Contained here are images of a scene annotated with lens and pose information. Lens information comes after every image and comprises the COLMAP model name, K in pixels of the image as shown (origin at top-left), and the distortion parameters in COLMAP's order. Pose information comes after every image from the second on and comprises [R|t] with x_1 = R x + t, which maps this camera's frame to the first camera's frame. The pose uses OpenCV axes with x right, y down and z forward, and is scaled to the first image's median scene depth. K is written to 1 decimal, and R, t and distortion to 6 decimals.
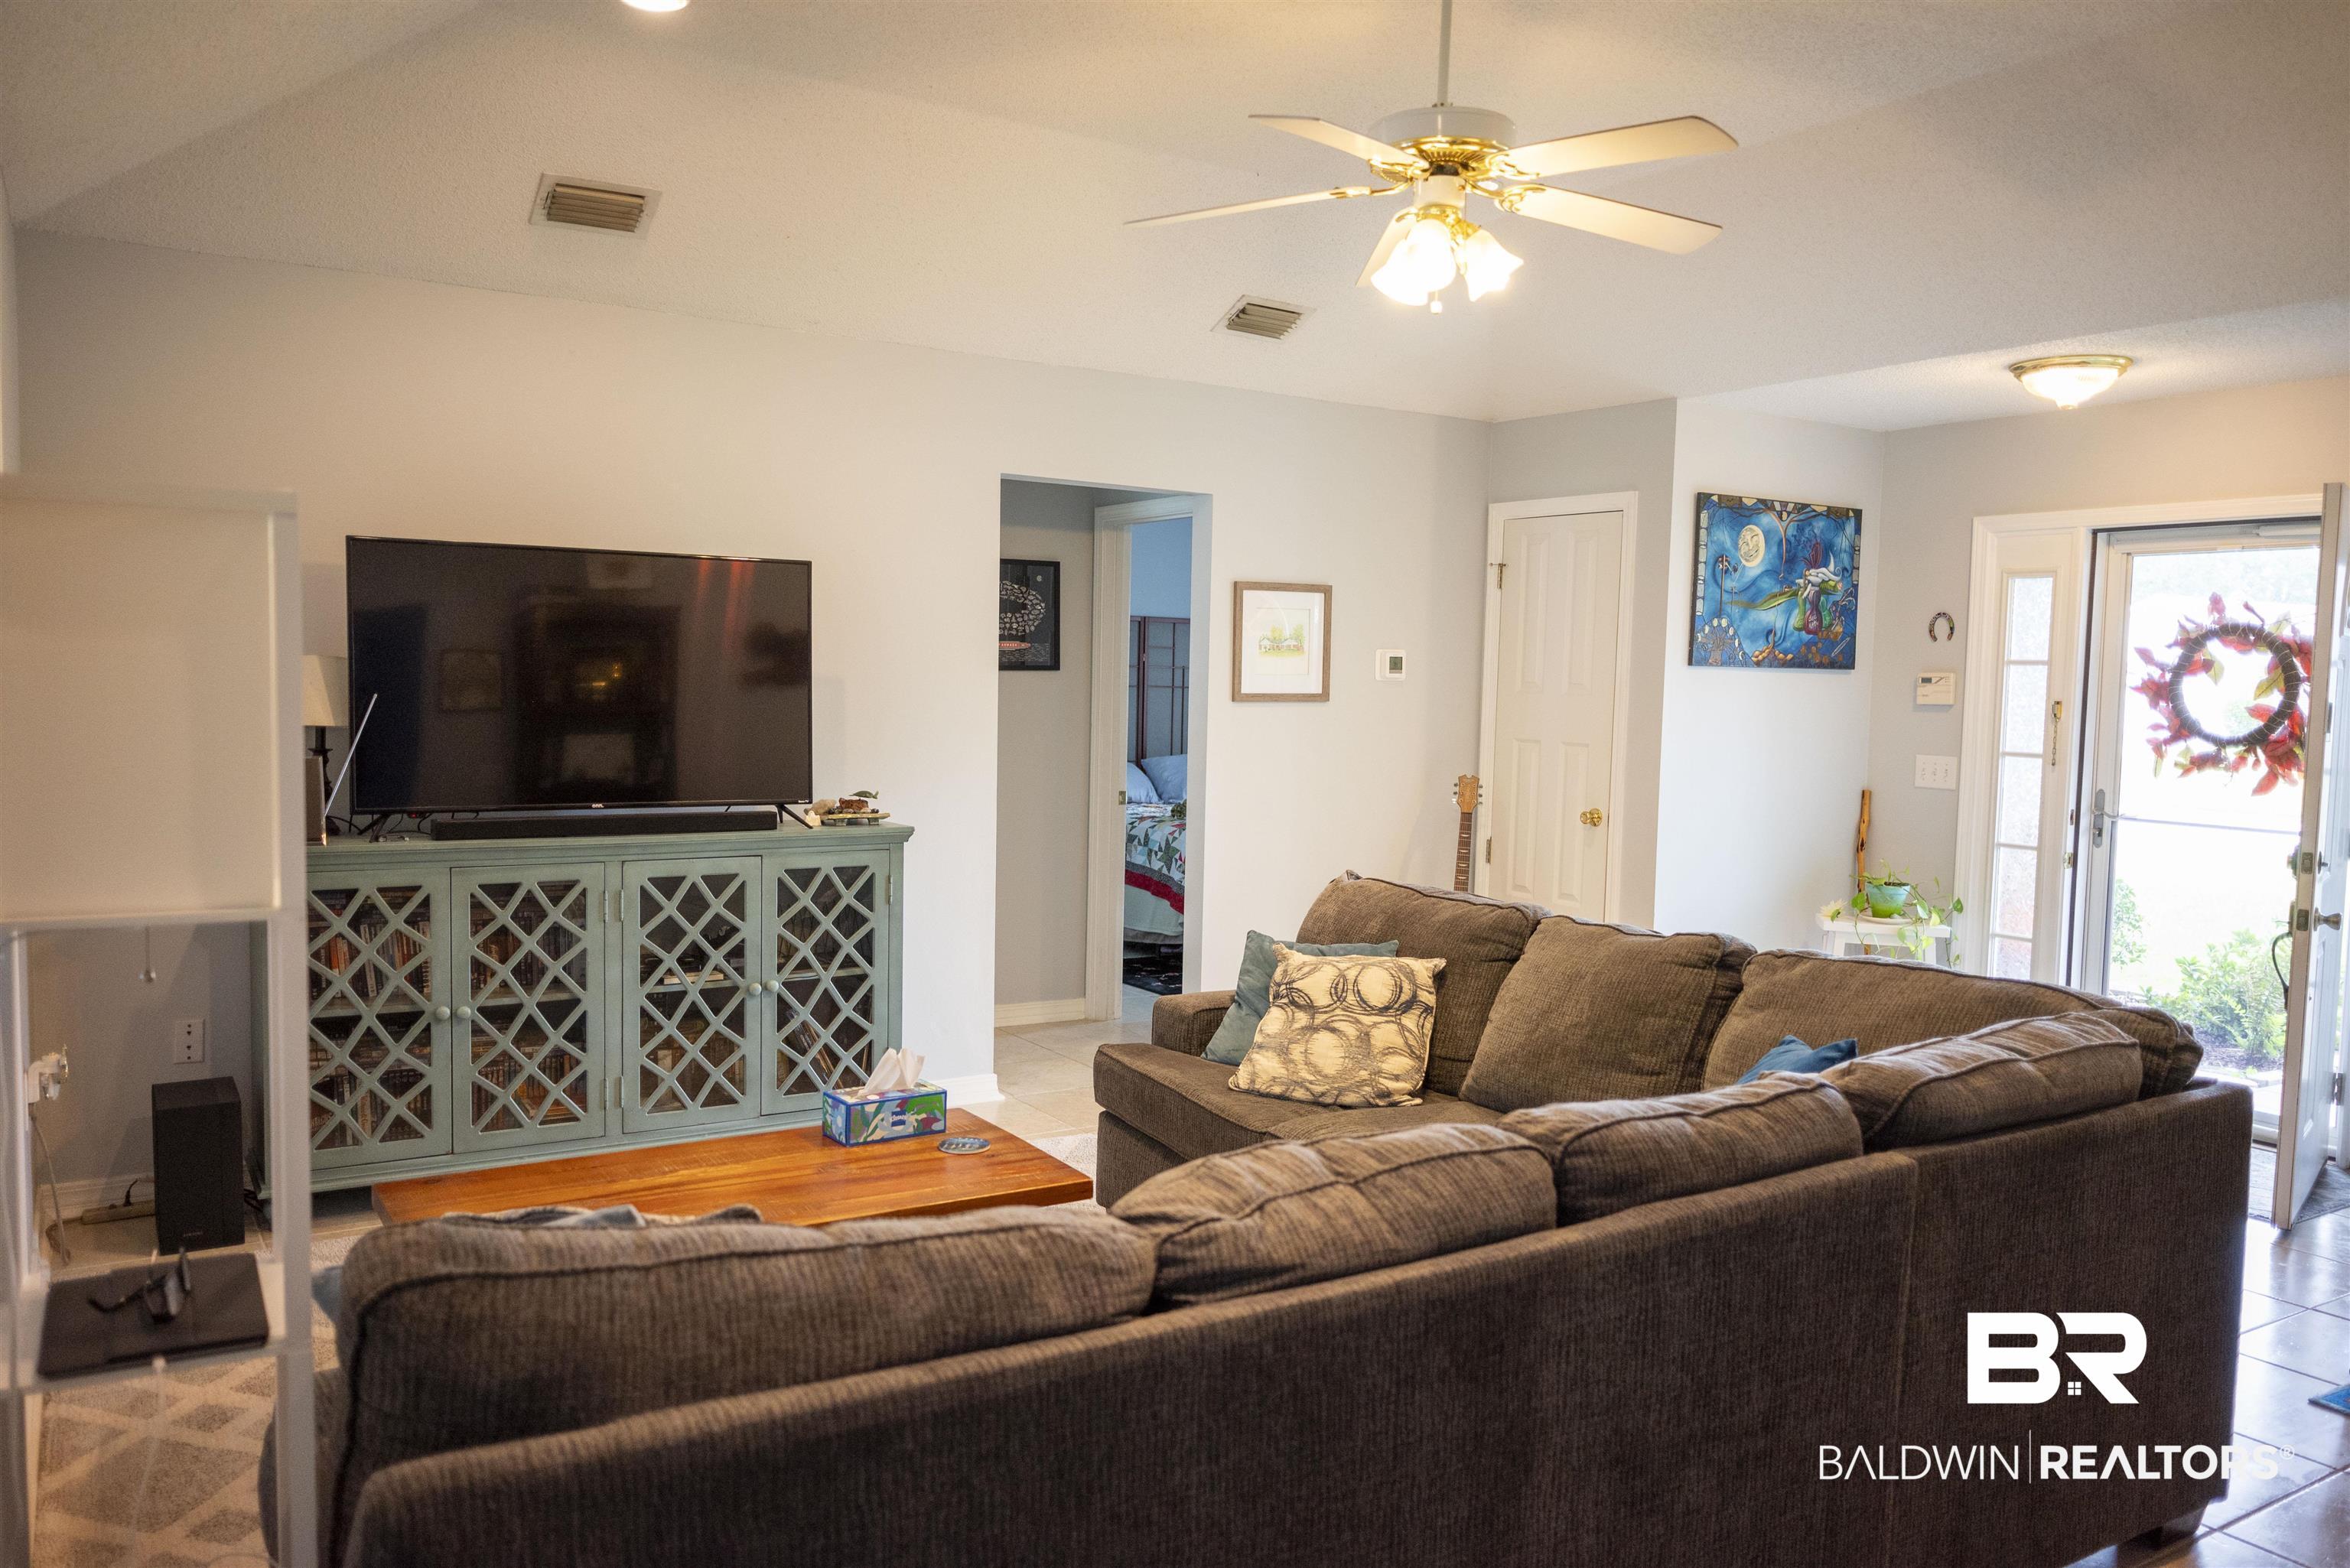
lens RADIAL K [[1800.4, 0, 1175.0], [0, 1800.4, 784.0], [0, 0, 1]] dist [-0.001994, 0.001166]
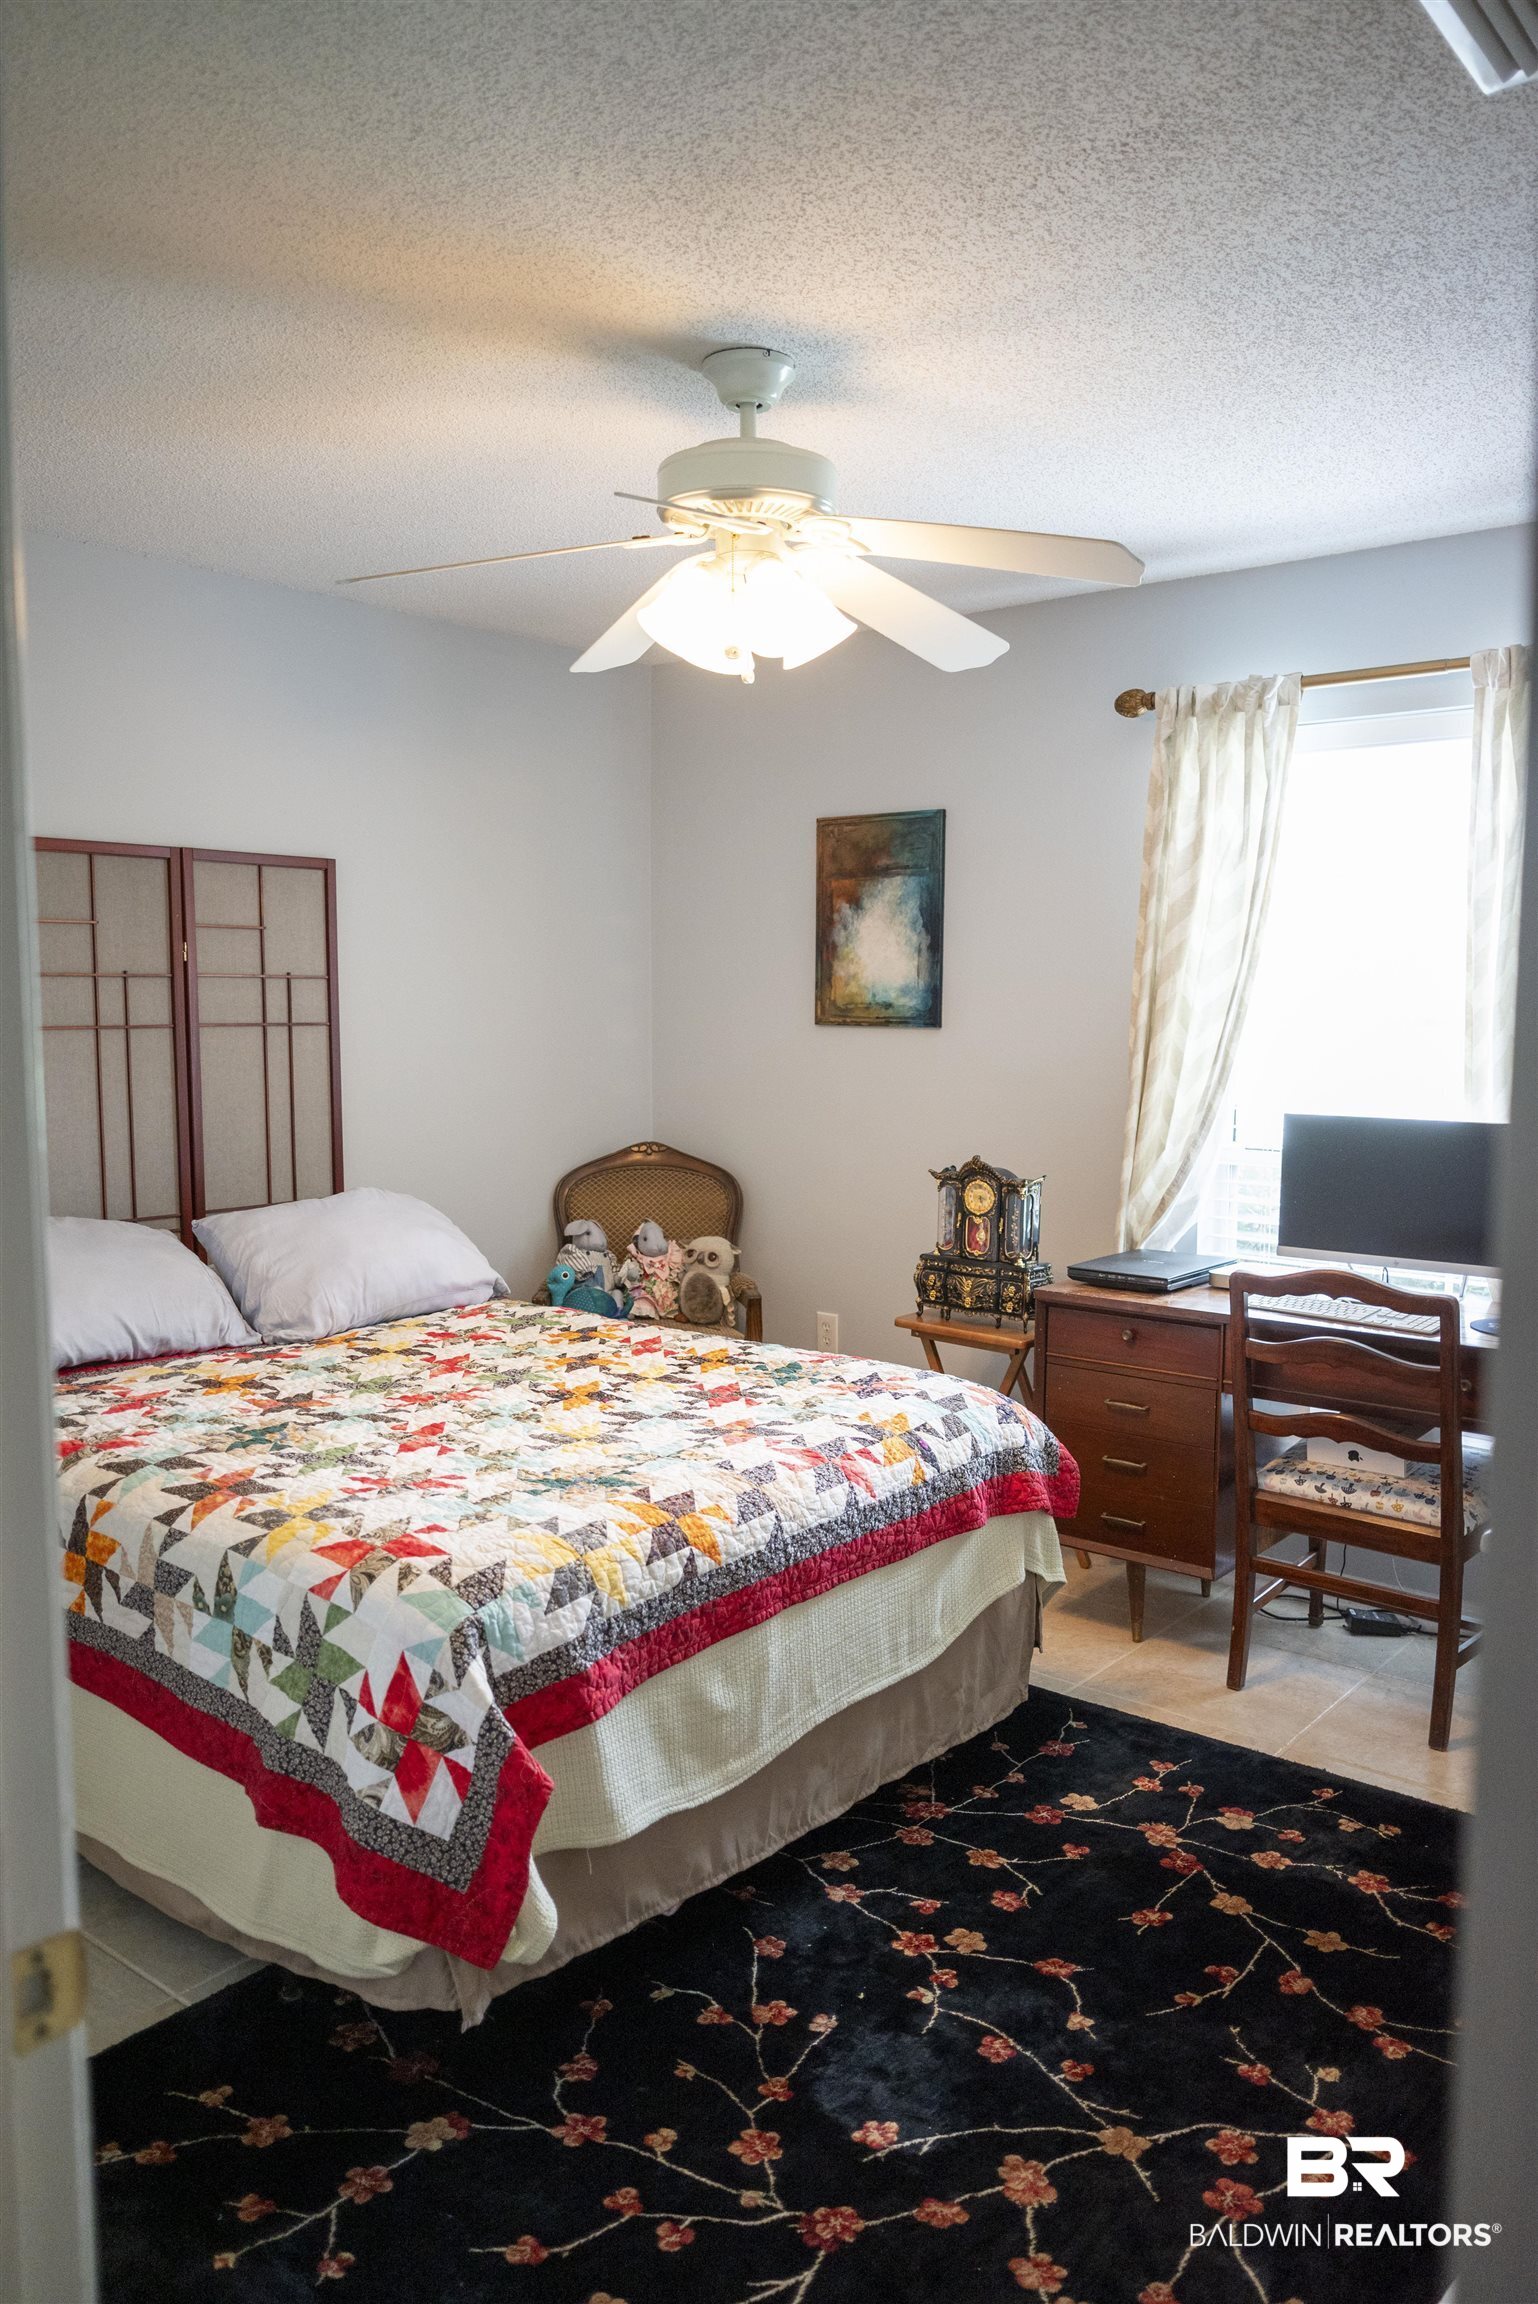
lens RADIAL K [[1697.1, 0, 769.0], [0, 1697.1, 1152.0], [0, 0, 1]] dist [-0.006909, 0.005533]
pose [[0.952936, -0.050337, 0.298964, -0.009275], [0.037906, 0.998164, 0.047237, -0.040827], [-0.300793, -0.033682, 0.953094, 0.627756]]
